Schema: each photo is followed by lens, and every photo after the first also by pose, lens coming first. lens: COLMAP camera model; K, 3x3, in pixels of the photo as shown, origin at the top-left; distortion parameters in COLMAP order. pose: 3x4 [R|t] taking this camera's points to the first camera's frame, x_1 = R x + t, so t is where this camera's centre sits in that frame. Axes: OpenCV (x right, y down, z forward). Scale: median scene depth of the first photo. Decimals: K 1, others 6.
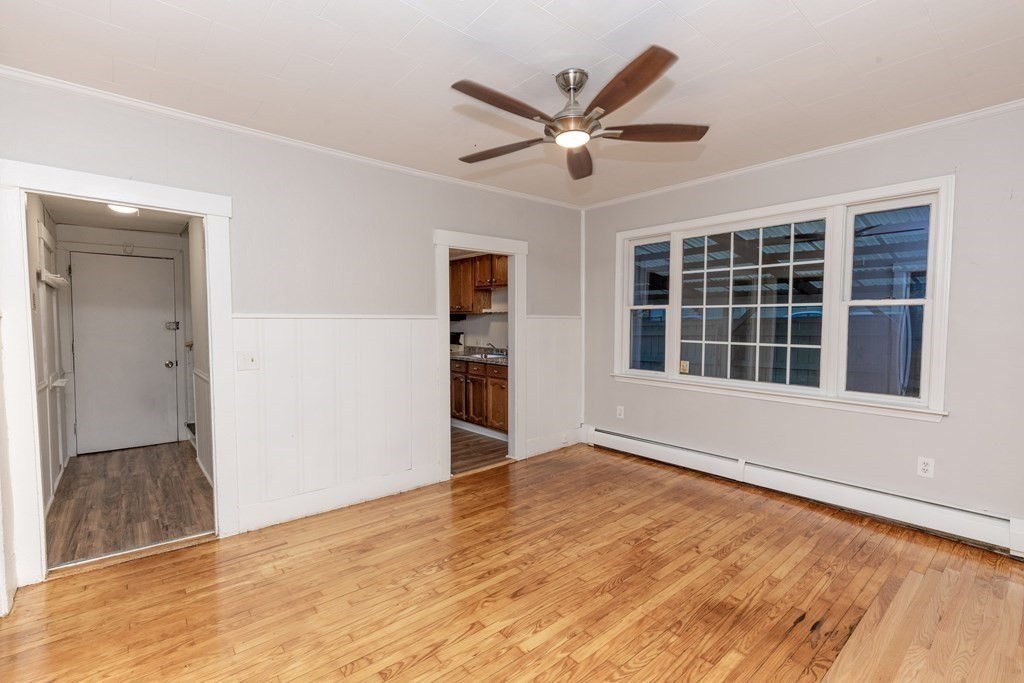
lens RADIAL K [[466.2, 0, 517.4], [0, 466.2, 349.9], [0, 0, 1]] dist [-0.008967, 0.001929]
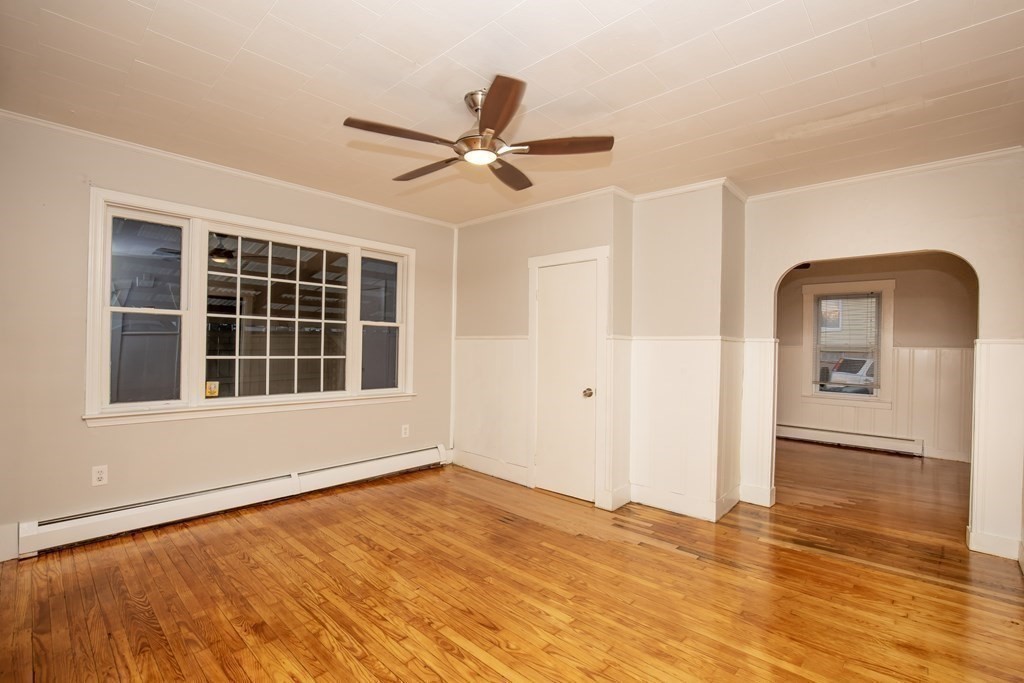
lens RADIAL K [[466.2, 0, 512.8], [0, 466.2, 351.1], [0, 0, 1]] dist [-0.008967, 0.001929]
pose [[-0.117438, -0.014876, 0.992969, -0.632016], [0.044605, 0.998800, 0.020239, -0.027762], [-0.992078, 0.046668, -0.116633, 0.717255]]
